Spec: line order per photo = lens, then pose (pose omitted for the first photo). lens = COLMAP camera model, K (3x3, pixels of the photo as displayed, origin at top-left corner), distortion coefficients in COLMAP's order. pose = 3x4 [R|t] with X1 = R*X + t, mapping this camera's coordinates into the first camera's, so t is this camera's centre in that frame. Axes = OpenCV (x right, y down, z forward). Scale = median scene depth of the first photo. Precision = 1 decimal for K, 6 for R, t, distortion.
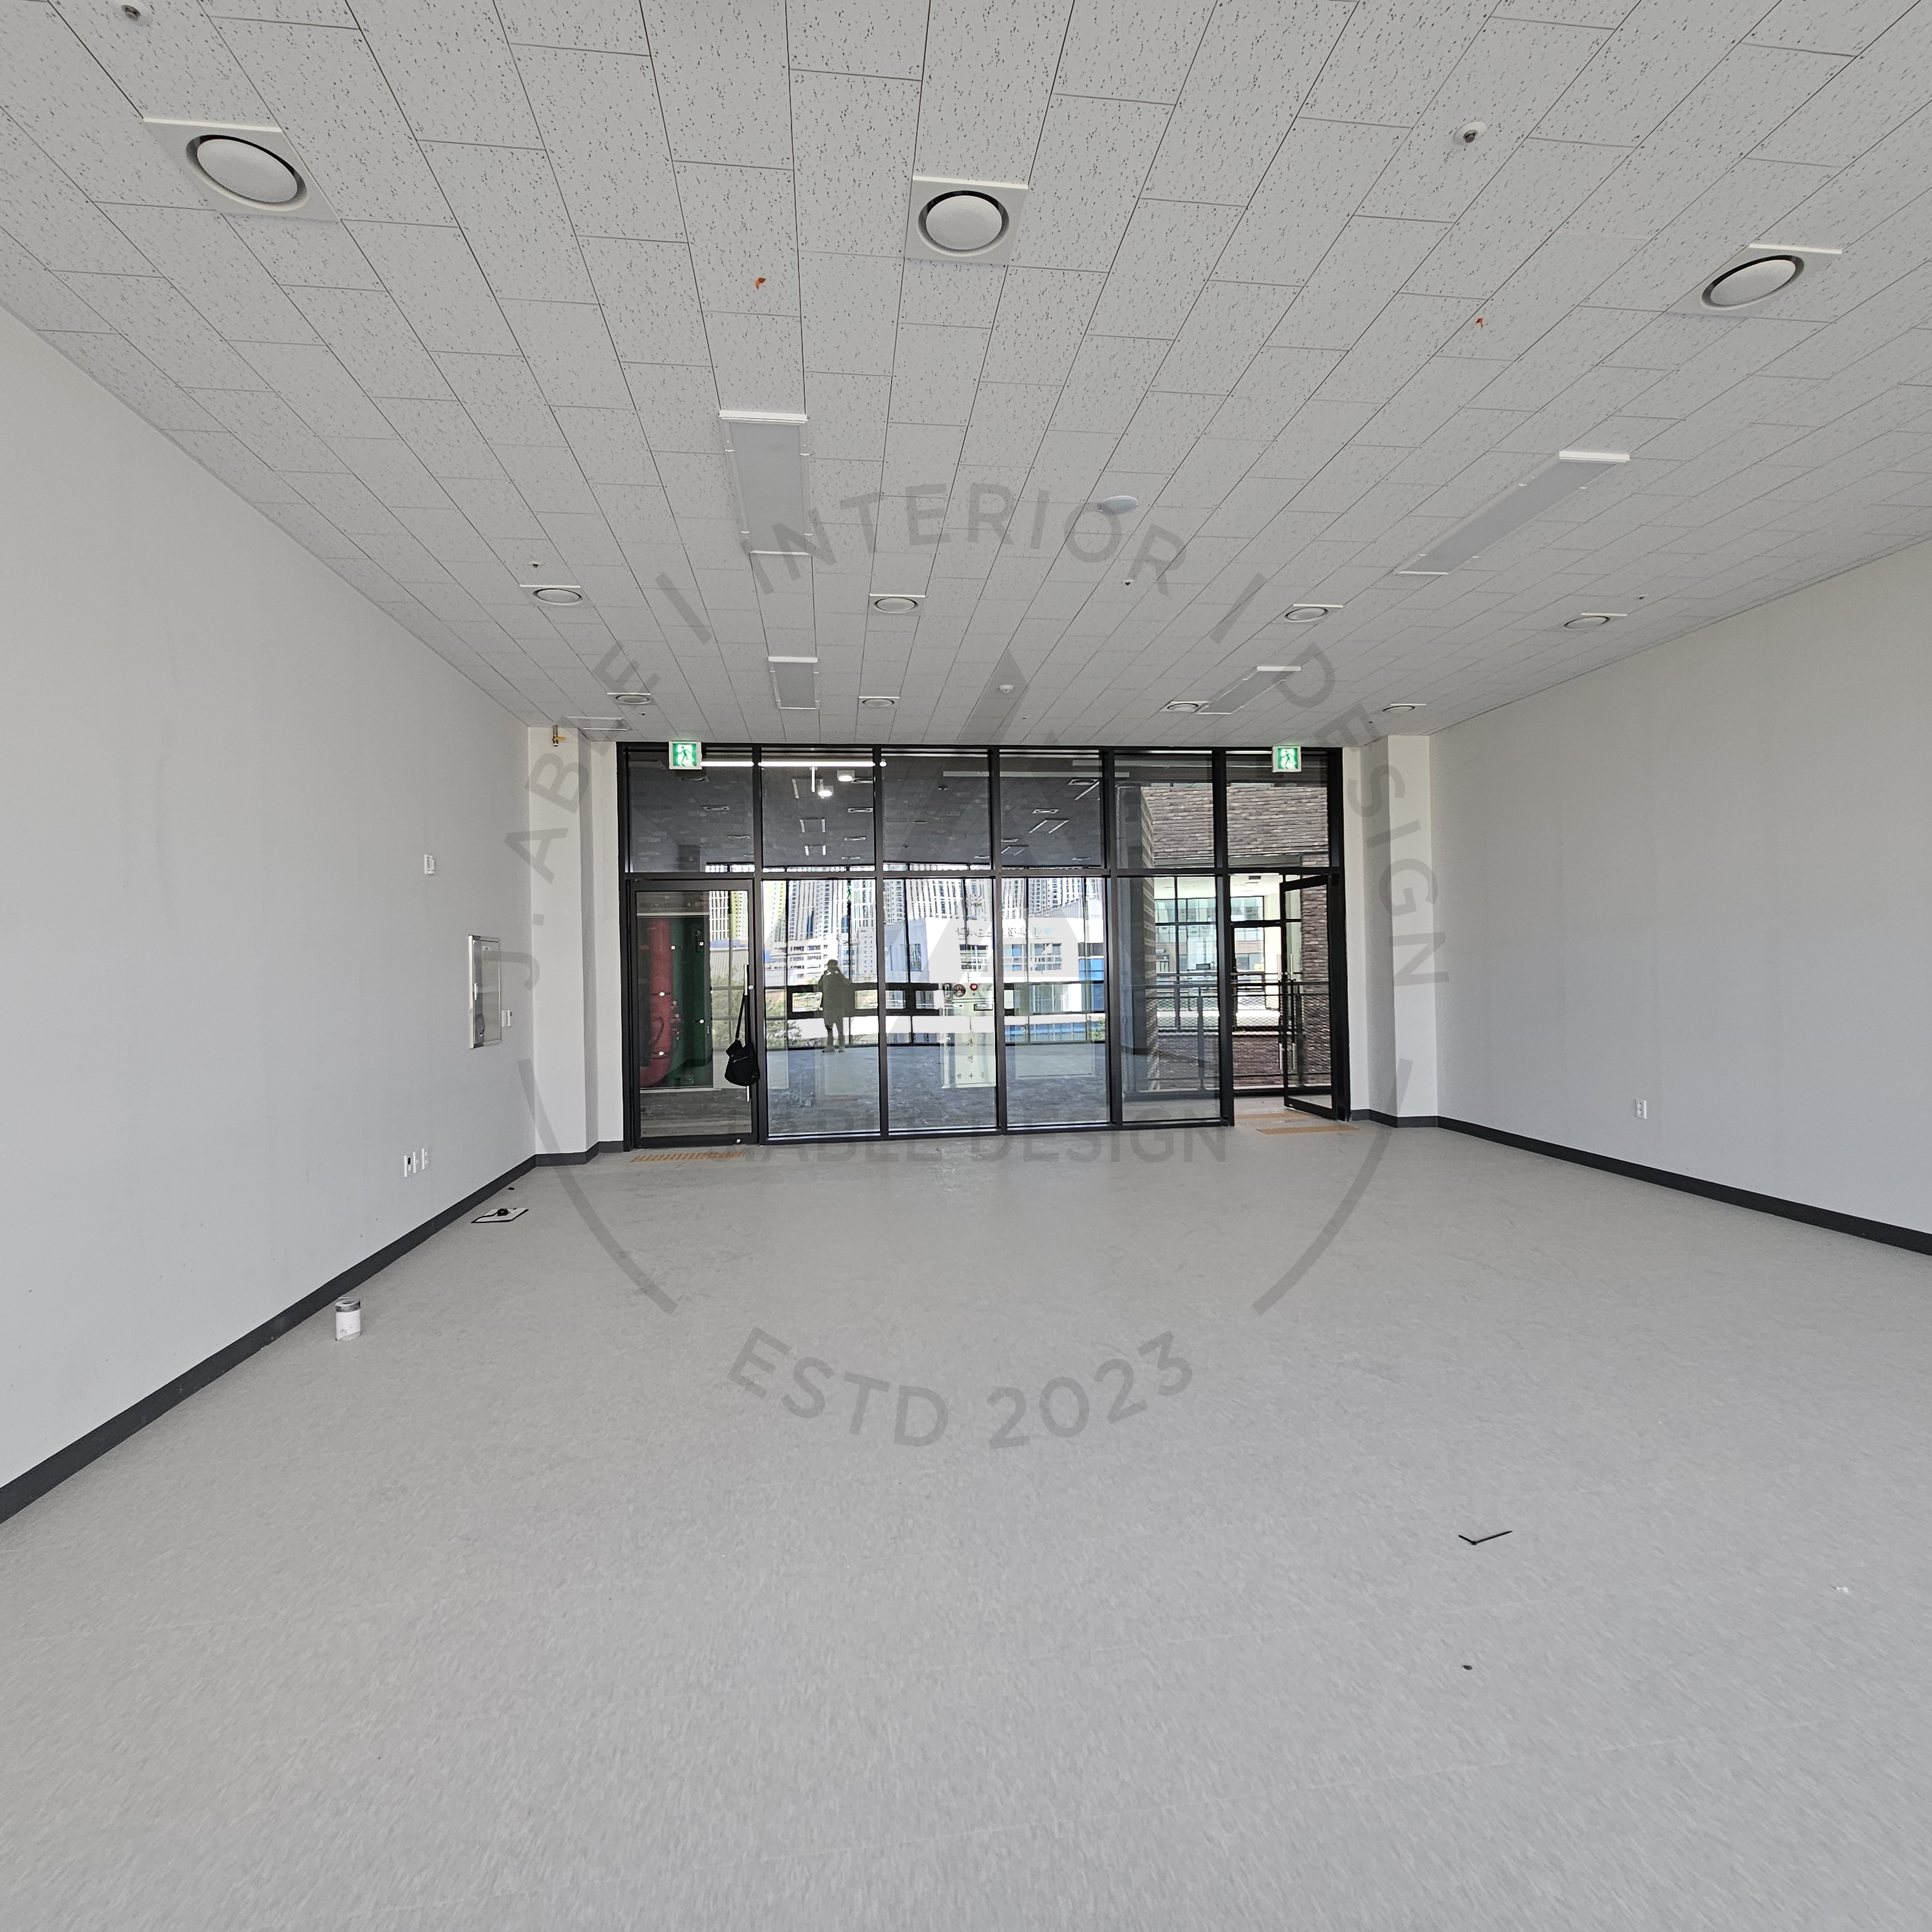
lens RADIAL K [[1047.8, 0, 970.7], [0, 1047.8, 956.6], [0, 0, 1]] dist [0.000503, 0.001077]
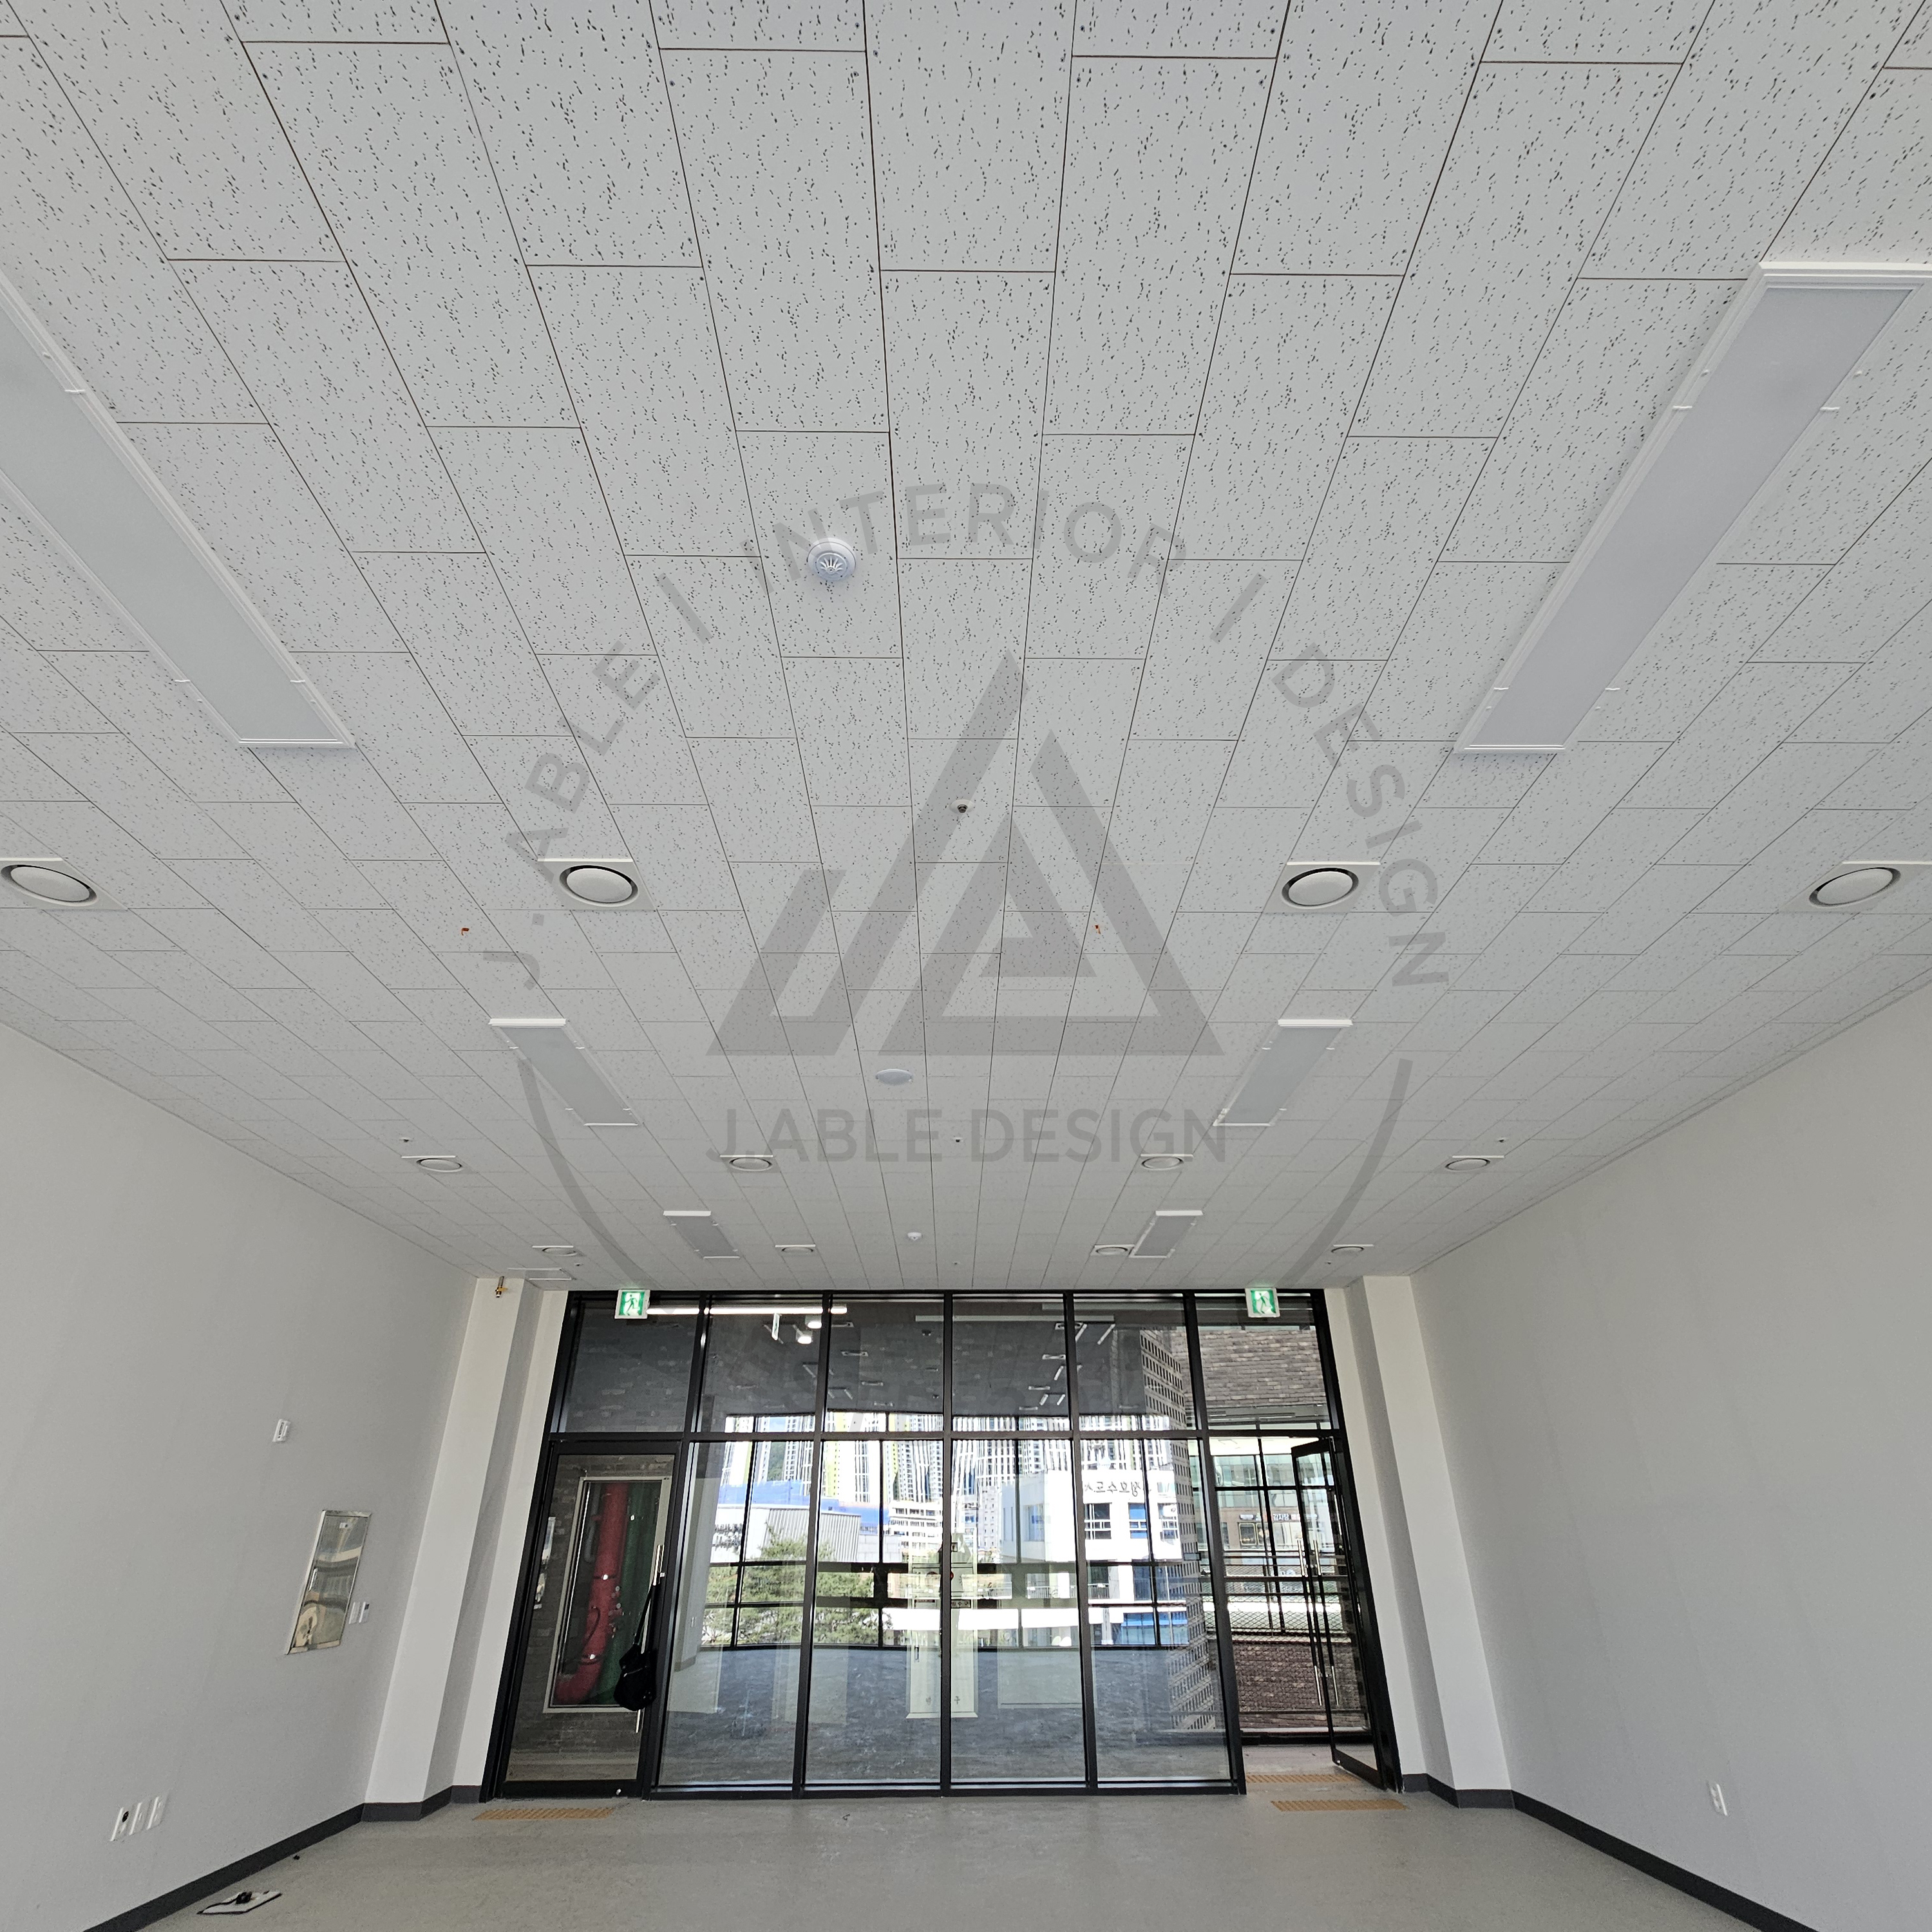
lens RADIAL K [[1047.8, 0, 970.7], [0, 1047.8, 956.6], [0, 0, 1]] dist [0.000503, 0.001077]
pose [[0.993153, -0.043016, -0.108615, 0.167845], [-0.013325, 0.881961, -0.471134, -0.017149], [0.116061, 0.469355, 0.875349, 0.006147]]
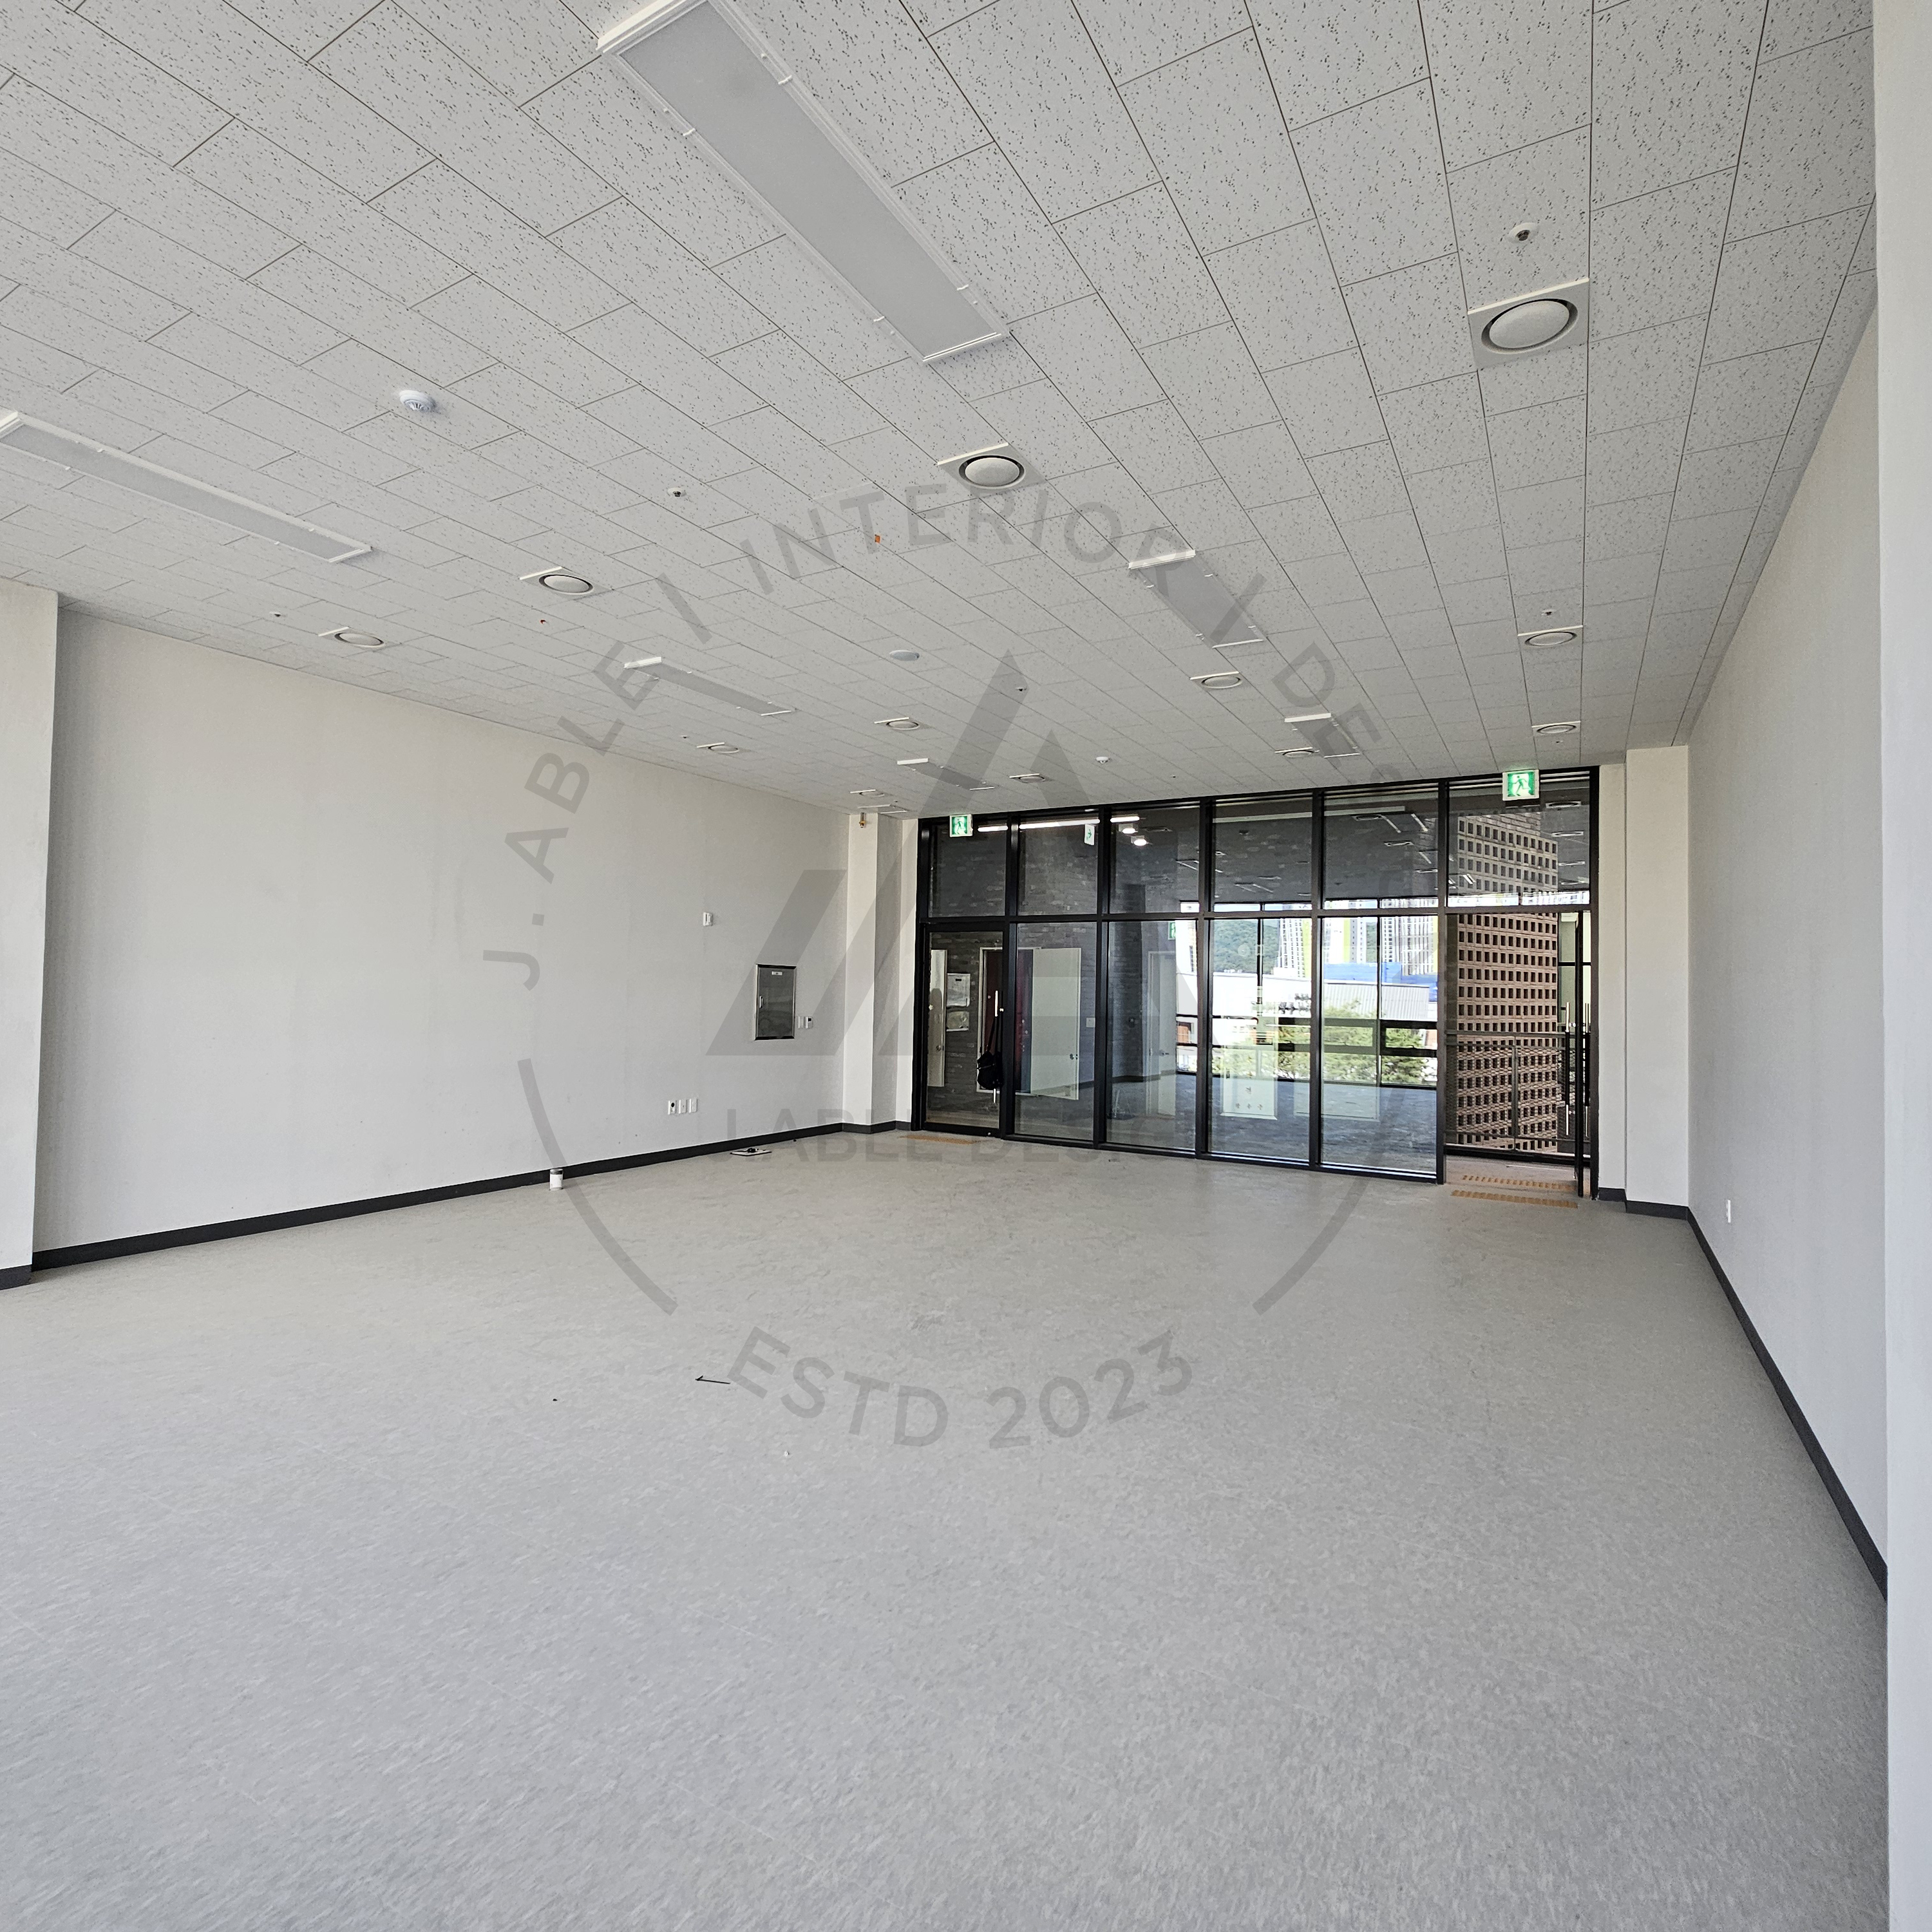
lens RADIAL K [[1047.8, 0, 970.7], [0, 1047.8, 956.6], [0, 0, 1]] dist [0.000503, 0.001077]
pose [[0.788652, 0.015689, -0.614639, 0.514394], [-0.031689, 0.999383, -0.015151, -0.013629], [0.614022, 0.031427, 0.788663, 0.006199]]
